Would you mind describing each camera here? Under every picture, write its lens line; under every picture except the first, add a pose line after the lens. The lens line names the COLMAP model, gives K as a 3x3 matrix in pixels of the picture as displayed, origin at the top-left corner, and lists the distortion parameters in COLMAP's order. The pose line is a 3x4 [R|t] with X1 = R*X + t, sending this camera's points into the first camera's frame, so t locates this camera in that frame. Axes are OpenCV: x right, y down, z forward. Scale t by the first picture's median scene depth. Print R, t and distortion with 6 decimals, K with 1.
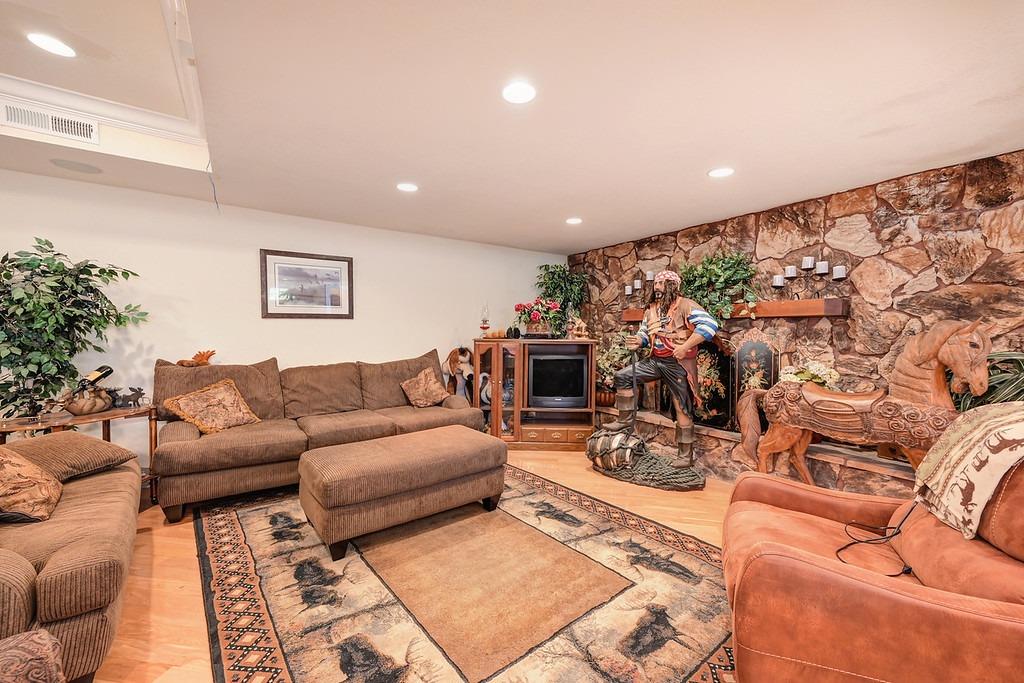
lens RADIAL K [[419.0, 0, 509.1], [0, 419.0, 343.3], [0, 0, 1]] dist [0.013474, 0.005327]
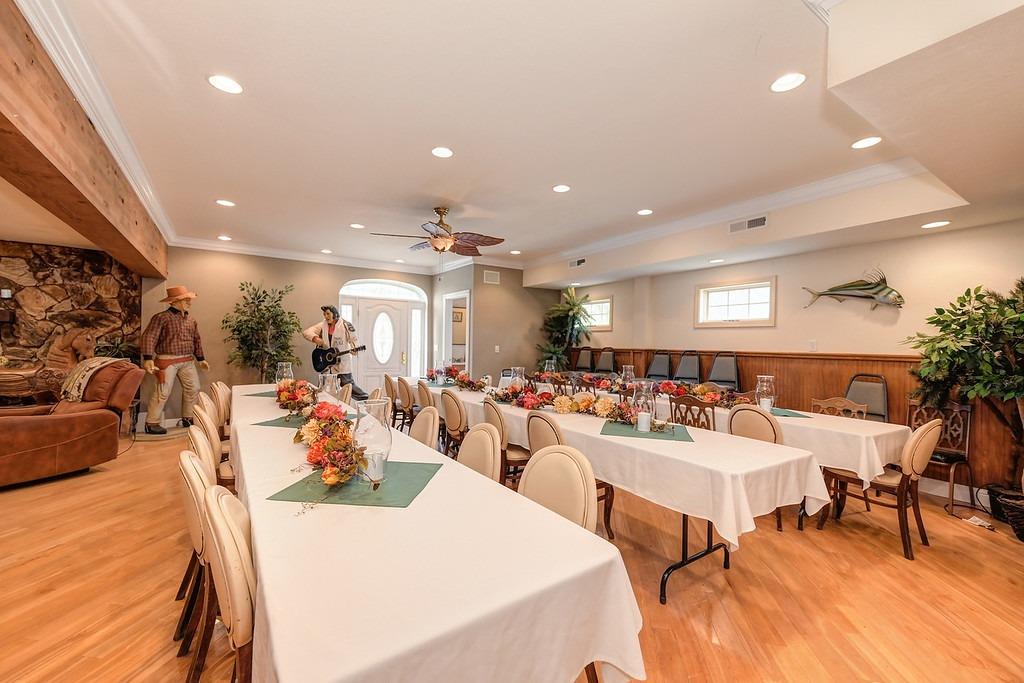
lens RADIAL K [[419.0, 0, 509.1], [0, 419.0, 343.3], [0, 0, 1]] dist [0.013474, 0.005327]
pose [[-0.002495, -0.007397, 0.999970, -0.895876], [0.006397, 0.999952, 0.007413, 0.015426], [-0.999976, 0.006415, -0.002448, -0.929843]]
